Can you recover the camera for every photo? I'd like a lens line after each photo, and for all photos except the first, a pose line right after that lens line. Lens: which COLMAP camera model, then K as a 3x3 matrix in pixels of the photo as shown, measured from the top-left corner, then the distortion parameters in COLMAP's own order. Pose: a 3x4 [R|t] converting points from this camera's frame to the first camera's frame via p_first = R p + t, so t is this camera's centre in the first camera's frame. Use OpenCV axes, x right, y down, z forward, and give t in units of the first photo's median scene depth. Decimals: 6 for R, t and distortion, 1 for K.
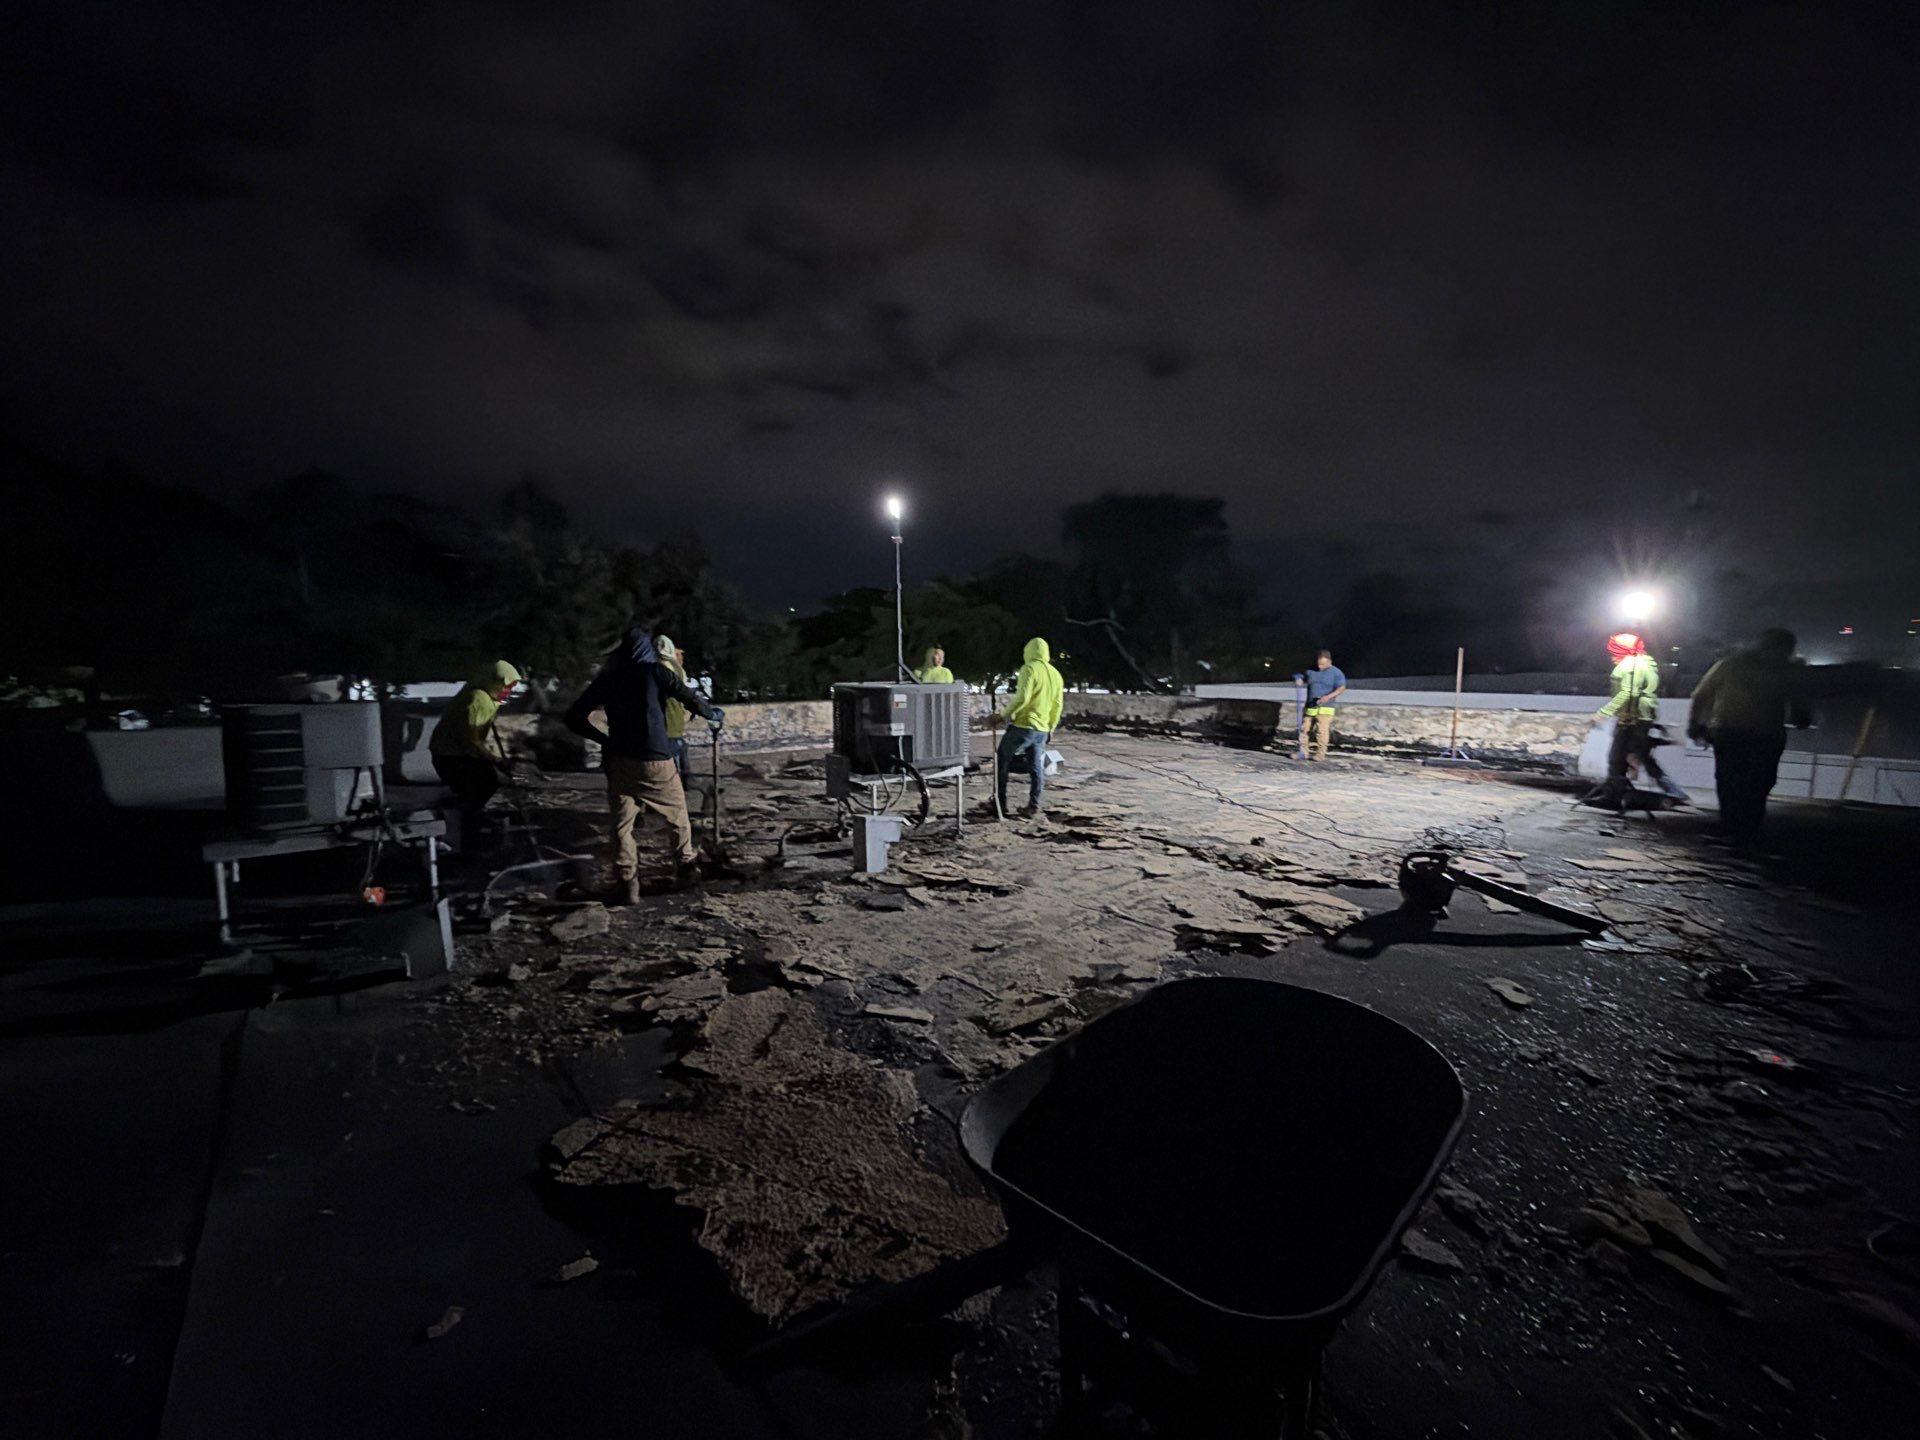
lens RADIAL K [[752.9, 0, 959.0], [0, 752.9, 720.8], [0, 0, 1]] dist [-0.001097, 0.000123]
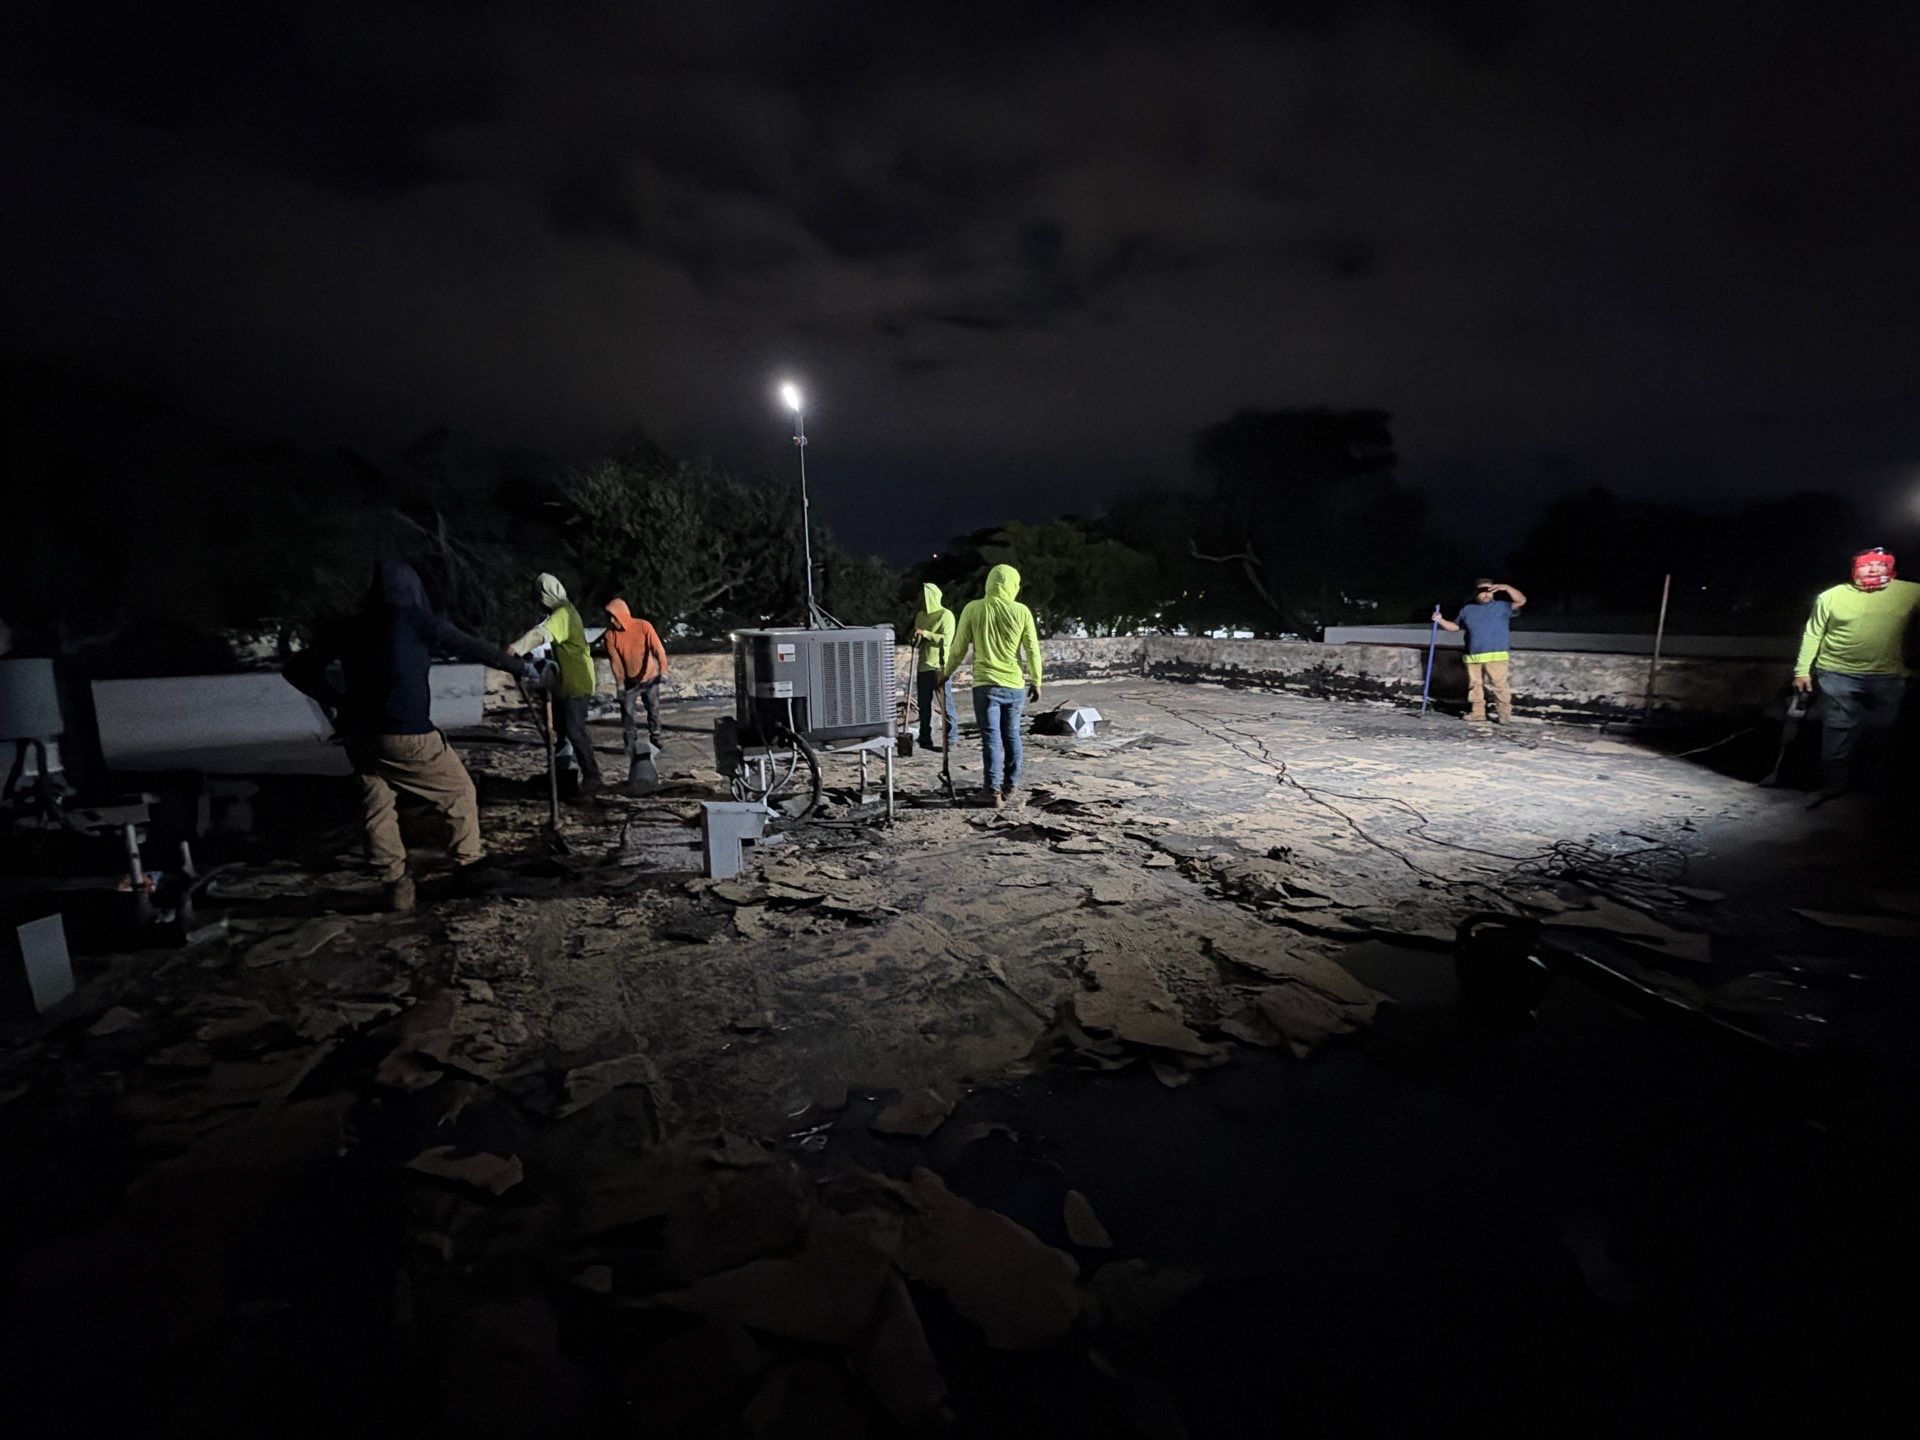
lens RADIAL K [[752.9, 0, 962.8], [0, 752.9, 727.5], [0, 0, 1]] dist [-0.001097, 0.000123]
pose [[0.983328, 0.018359, -0.180913, 0.212739], [-0.003056, 0.996418, 0.084510, -0.014136], [0.181816, -0.082549, 0.979862, 0.245673]]
